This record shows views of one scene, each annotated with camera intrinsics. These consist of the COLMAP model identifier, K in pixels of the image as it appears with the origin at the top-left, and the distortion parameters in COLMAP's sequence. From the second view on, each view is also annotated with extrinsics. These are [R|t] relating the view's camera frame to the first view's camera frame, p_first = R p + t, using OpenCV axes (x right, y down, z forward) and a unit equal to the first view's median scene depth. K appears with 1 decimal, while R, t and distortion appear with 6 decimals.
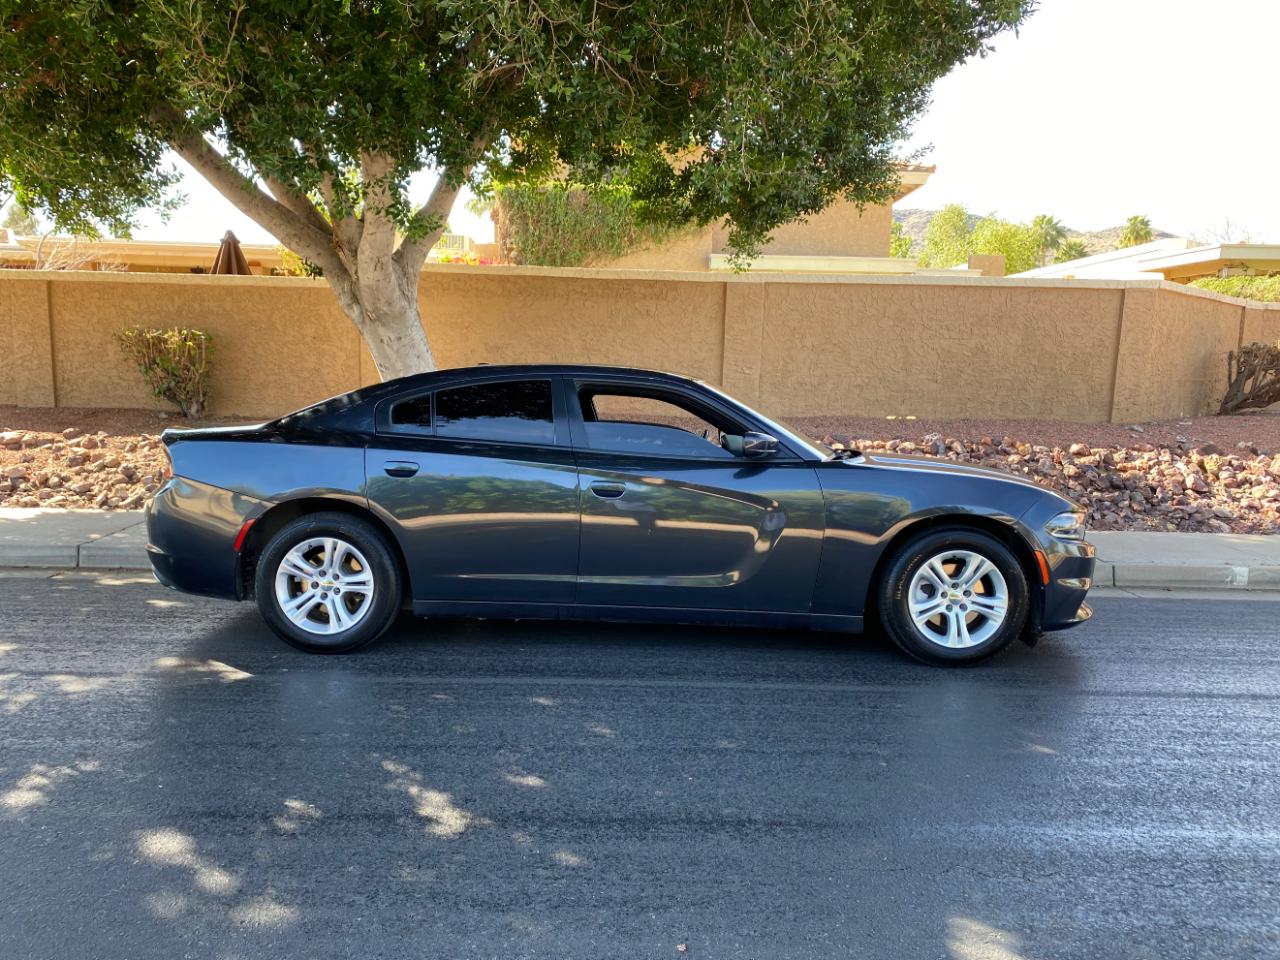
lens RADIAL K [[968.8, 0, 631.5], [0, 968.8, 484.9], [0, 0, 1]] dist [0.012663, -0.006447]
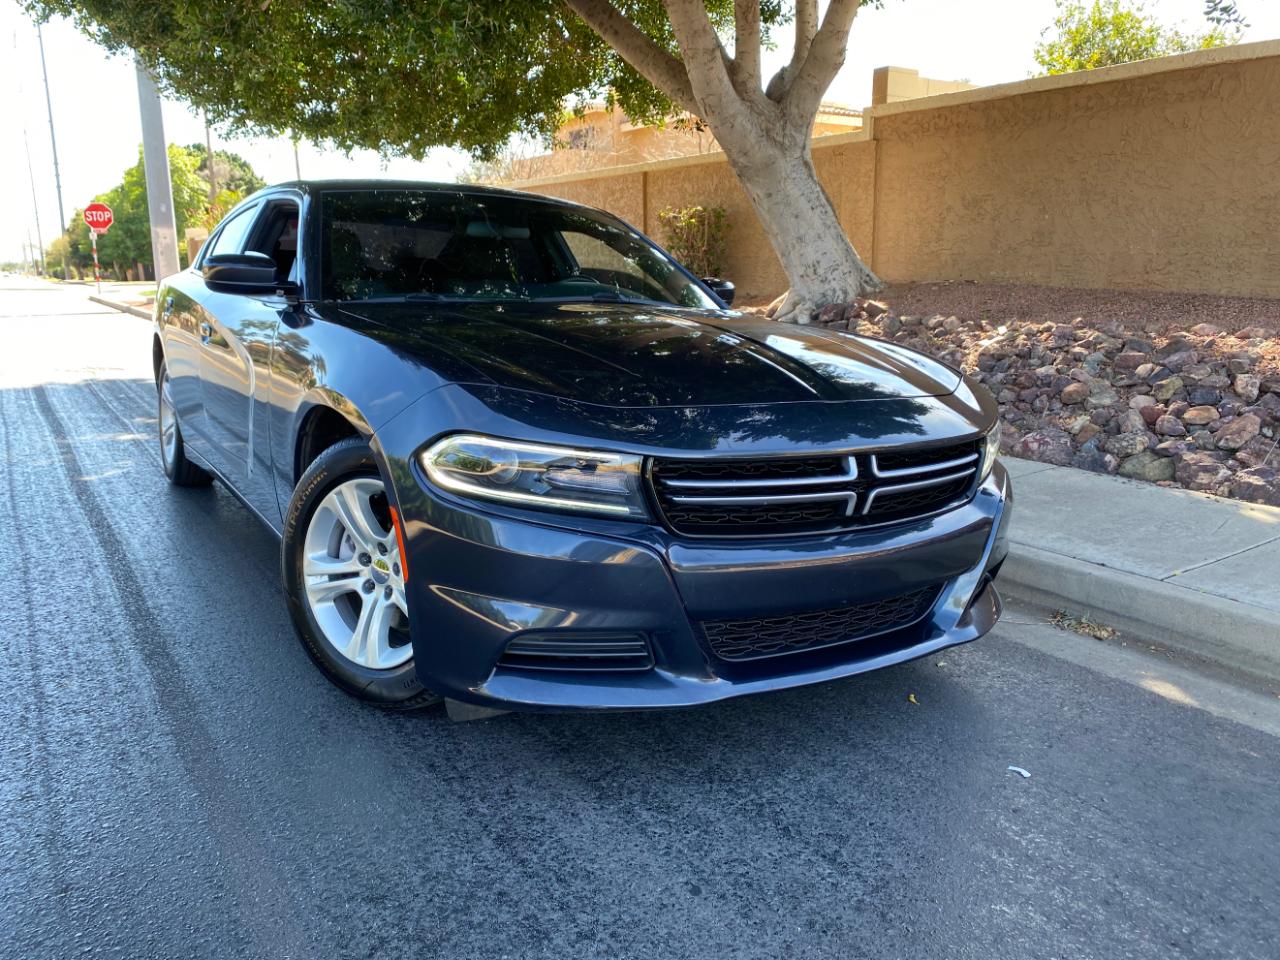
lens RADIAL K [[971.2, 0, 627.8], [0, 971.2, 467.5], [0, 0, 1]] dist [0.007338, 0.001271]
pose [[0.544636, 0.149517, -0.825237, 0.366590], [-0.088326, 0.988734, 0.120847, -0.006093], [0.834008, 0.007072, 0.551707, 0.363507]]
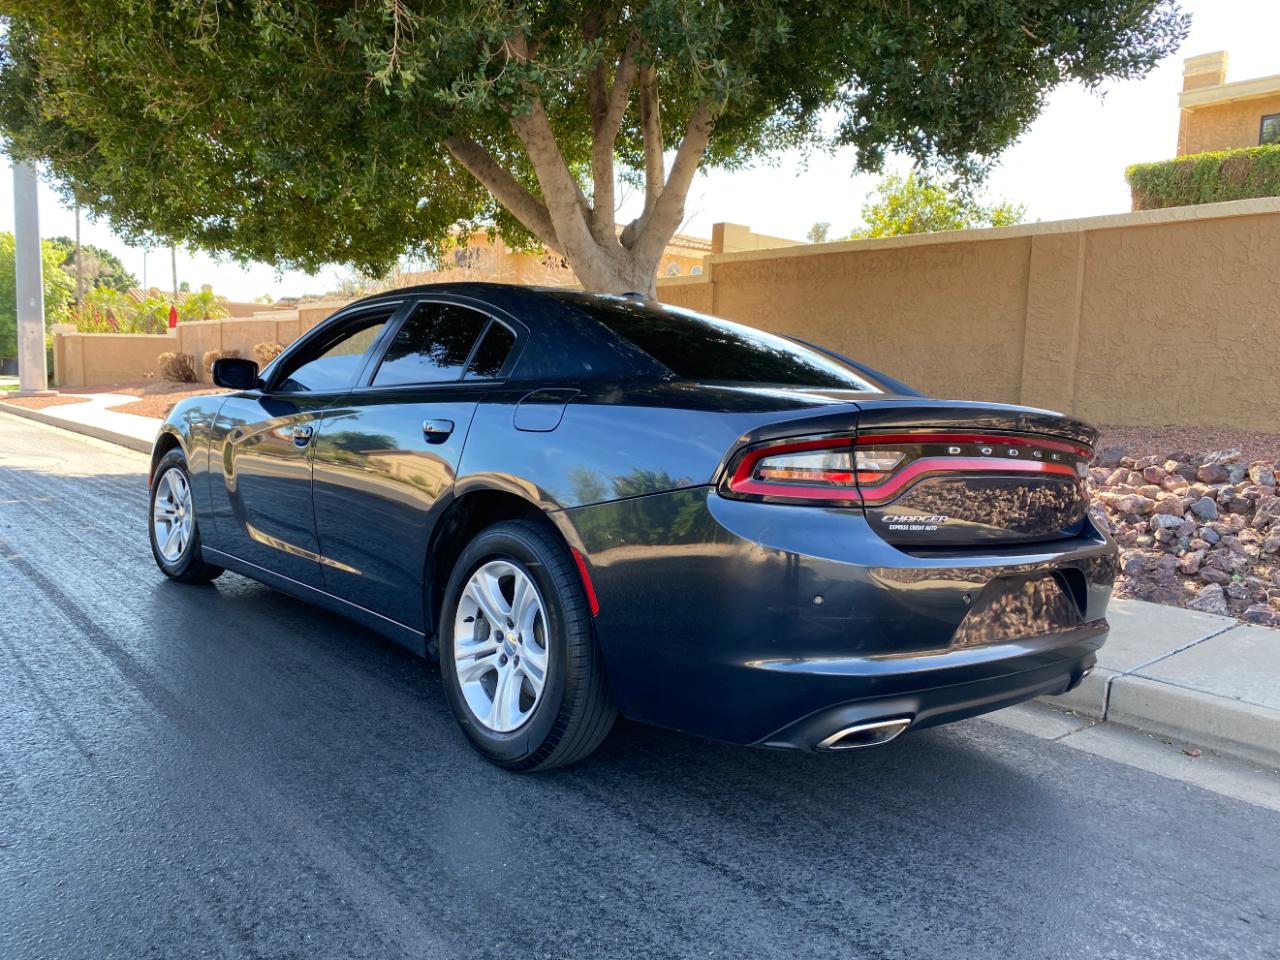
lens RADIAL K [[968.4, 0, 649.7], [0, 968.4, 485.2], [0, 0, 1]] dist [0.007703, 0.000692]
pose [[0.656648, 0.081811, -0.749747, 0.466245], [-0.113826, 0.993462, 0.008712, 0.003020], [0.745558, 0.079620, 0.661667, 0.313251]]
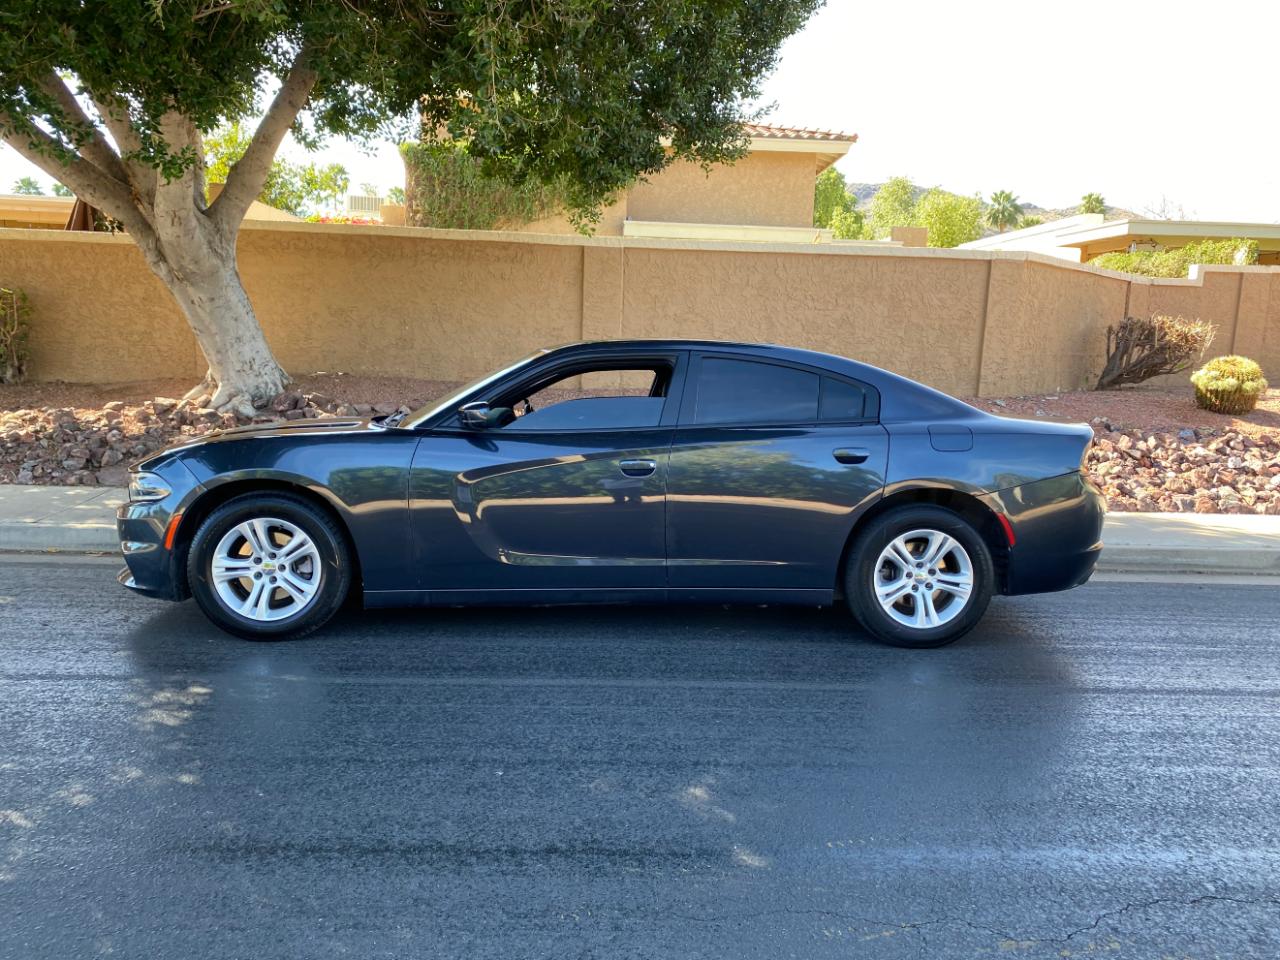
lens RADIAL K [[970.7, 0, 648.2], [0, 970.7, 480.0], [0, 0, 1]] dist [0.002380, 0.000556]
pose [[0.998722, 0.004095, 0.050381, 0.113164], [-0.005345, 0.999681, 0.024697, -0.002382], [-0.050264, -0.024935, 0.998425, 0.034975]]
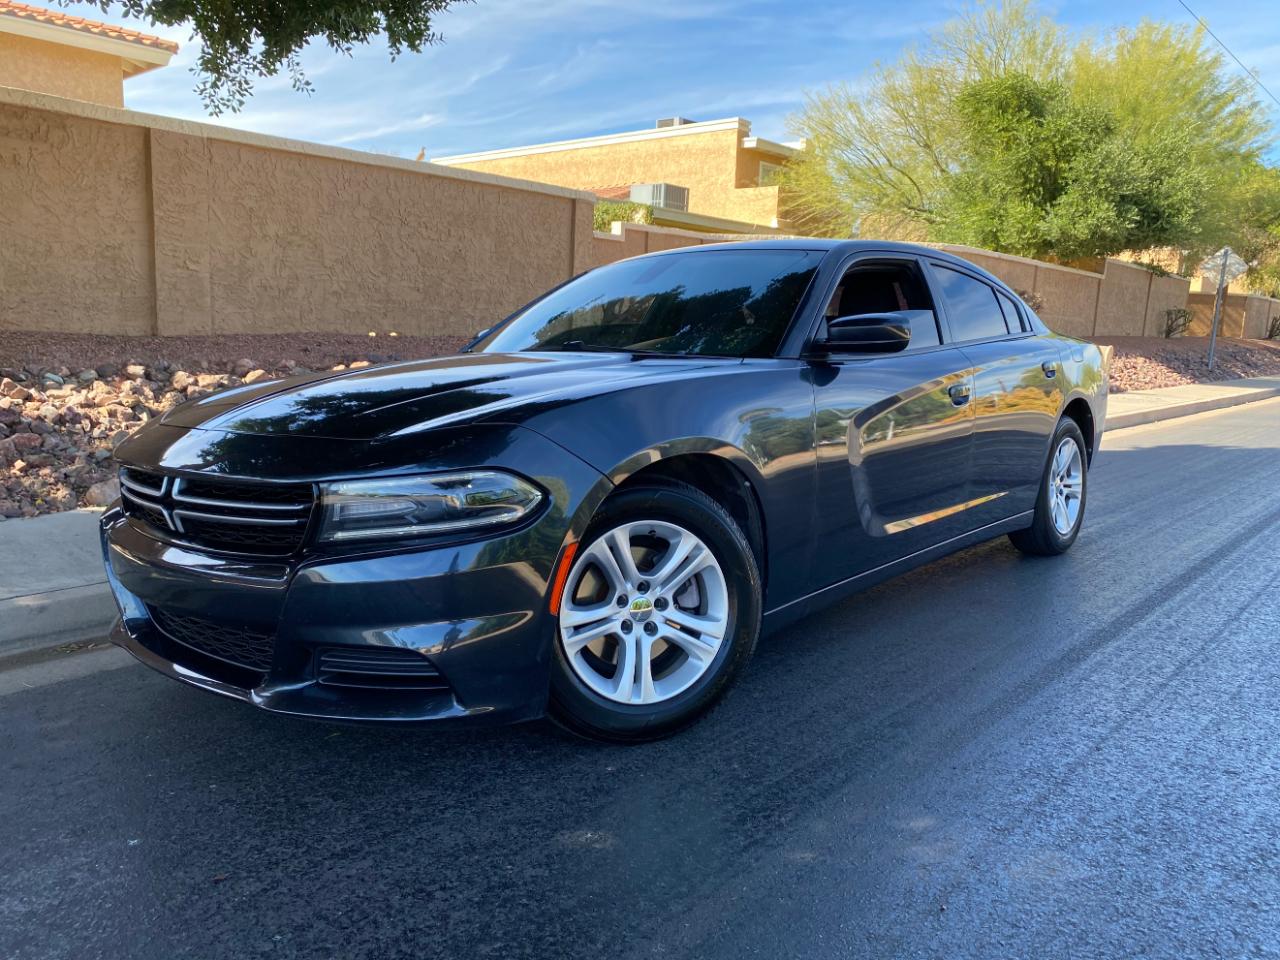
lens RADIAL K [[977.3, 0, 645.4], [0, 977.3, 479.5], [0, 0, 1]] dist [0.005314, 0.004851]
pose [[0.657413, -0.117571, 0.744302, -0.201547], [0.075960, 0.993061, 0.089773, -0.006503], [-0.749692, -0.002481, 0.661782, 0.302323]]
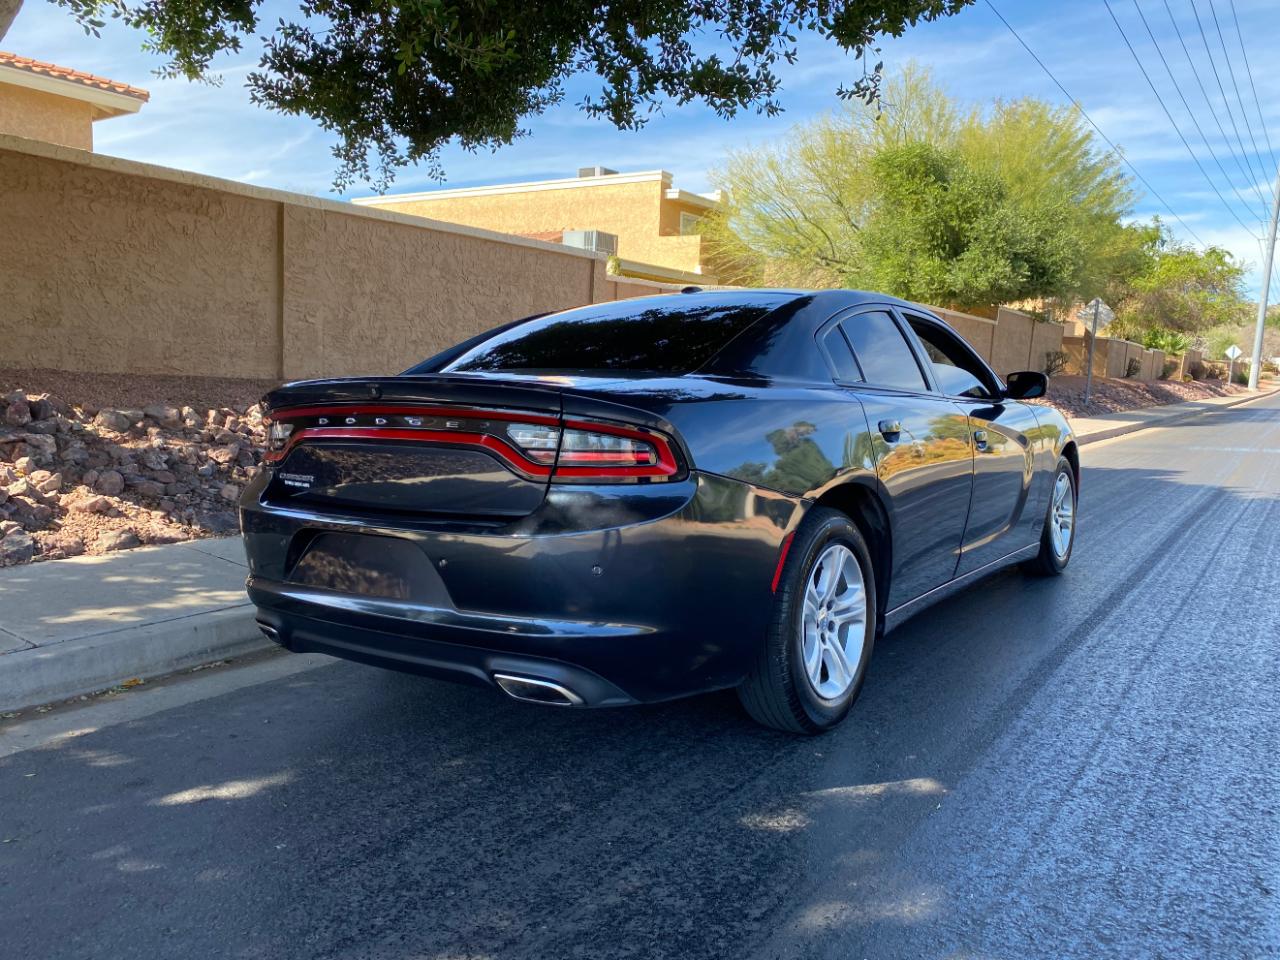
lens RADIAL K [[967.2, 0, 644.3], [0, 967.2, 493.3], [0, 0, 1]] dist [0.012683, -0.005329]
pose [[0.567627, -0.109139, 0.816020, -0.389334], [0.078382, 0.993836, 0.078399, -0.017206], [-0.819546, 0.019460, 0.572683, 0.321885]]
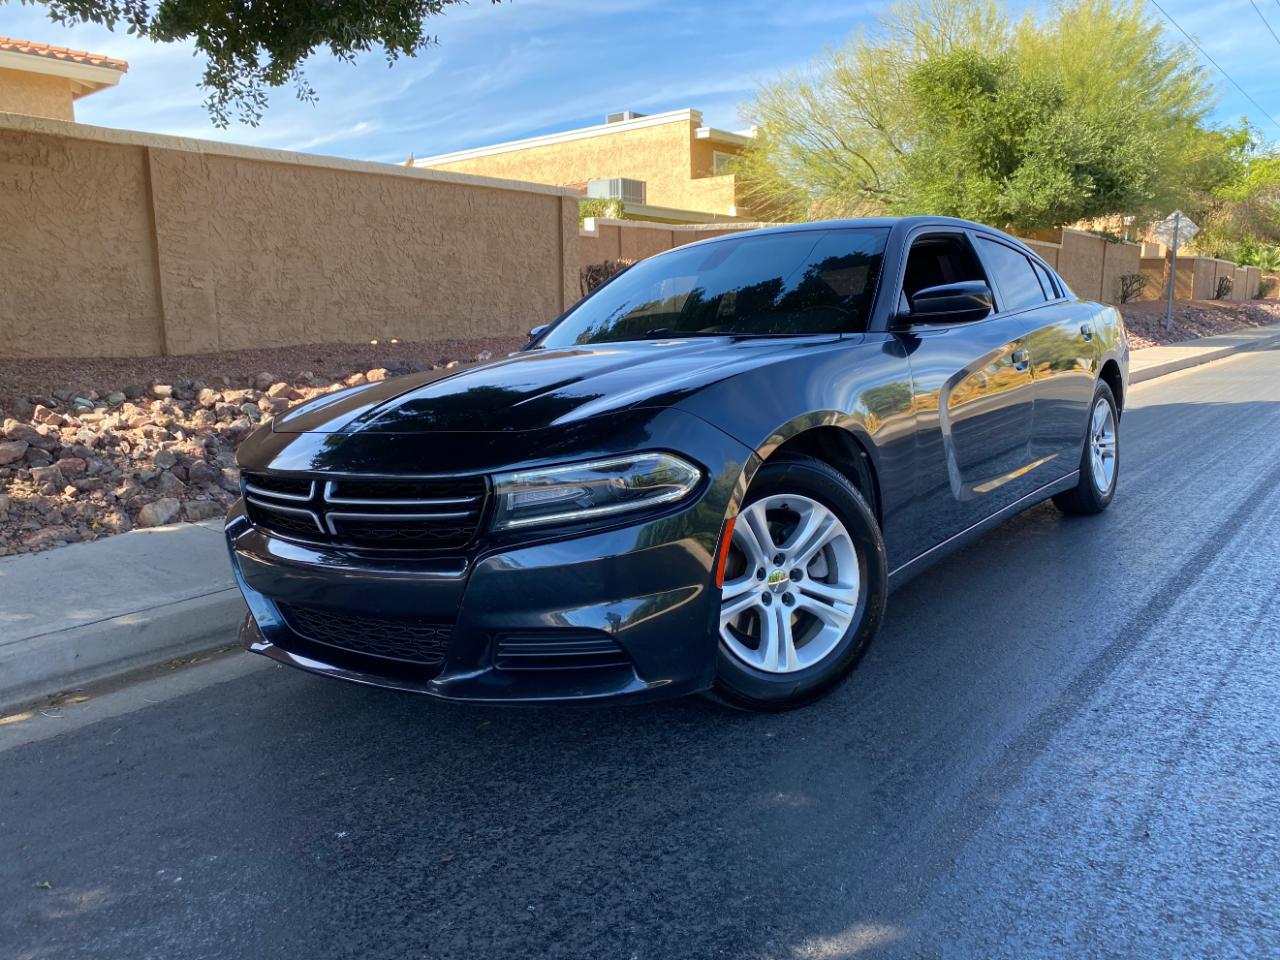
lens RADIAL K [[976.7, 0, 640.0], [0, 976.7, 480.0], [0, 0, 1]] dist [0.004168, 0.007276]
pose [[0.622710, -0.162321, 0.765430, -0.233834], [0.136057, 0.985805, 0.098367, -0.007702], [-0.770532, 0.042888, 0.635956, 0.329757]]
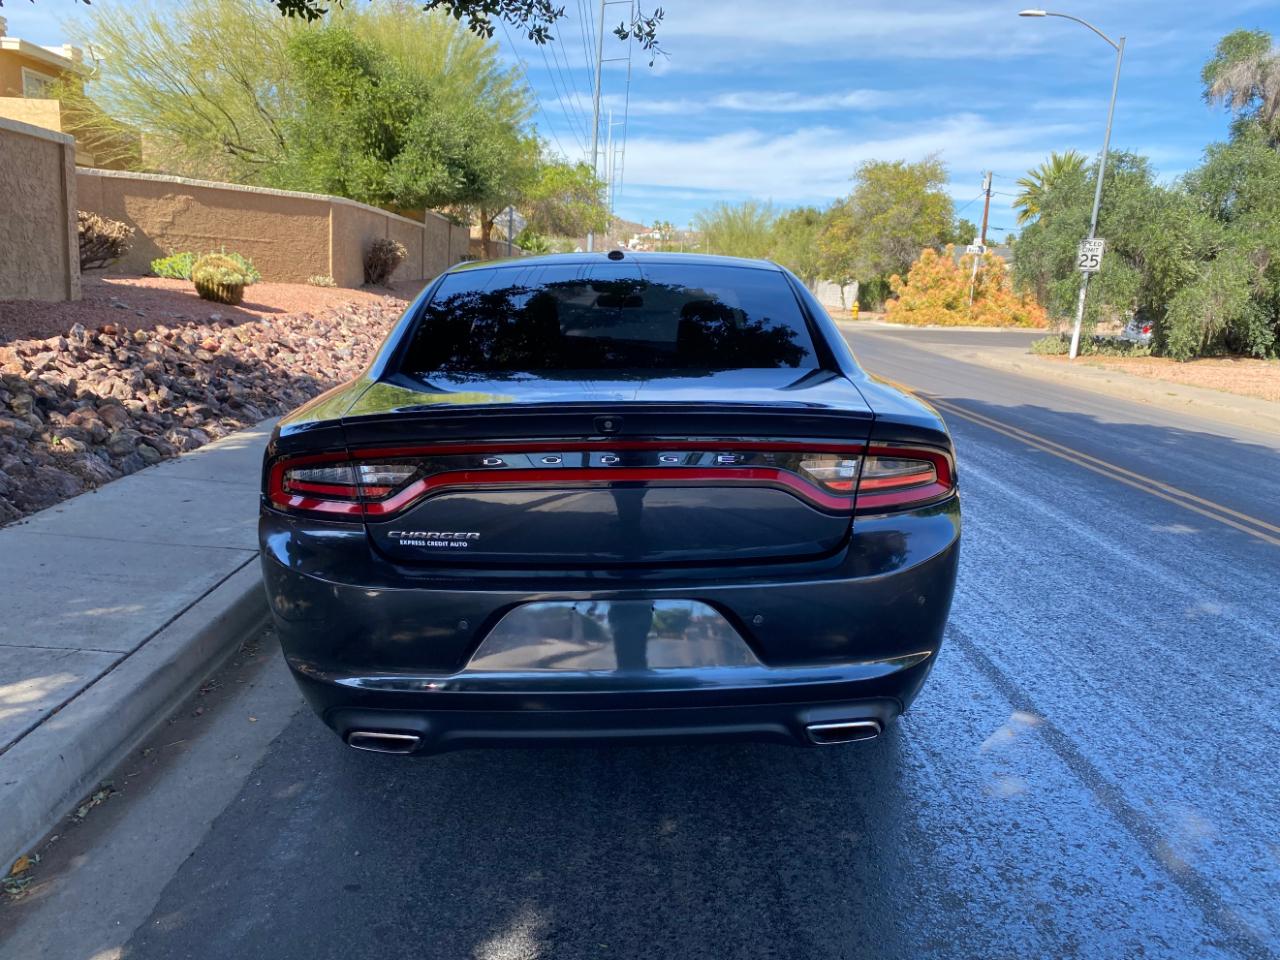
lens RADIAL K [[975.4, 0, 640.0], [0, 975.4, 480.0], [0, 0, 1]] dist [0.014810, -0.008388]
pose [[-0.023602, -0.219723, 0.975277, -0.422588], [0.080599, 0.971955, 0.220925, -0.061018], [-0.996467, 0.083820, -0.005231, 0.511983]]
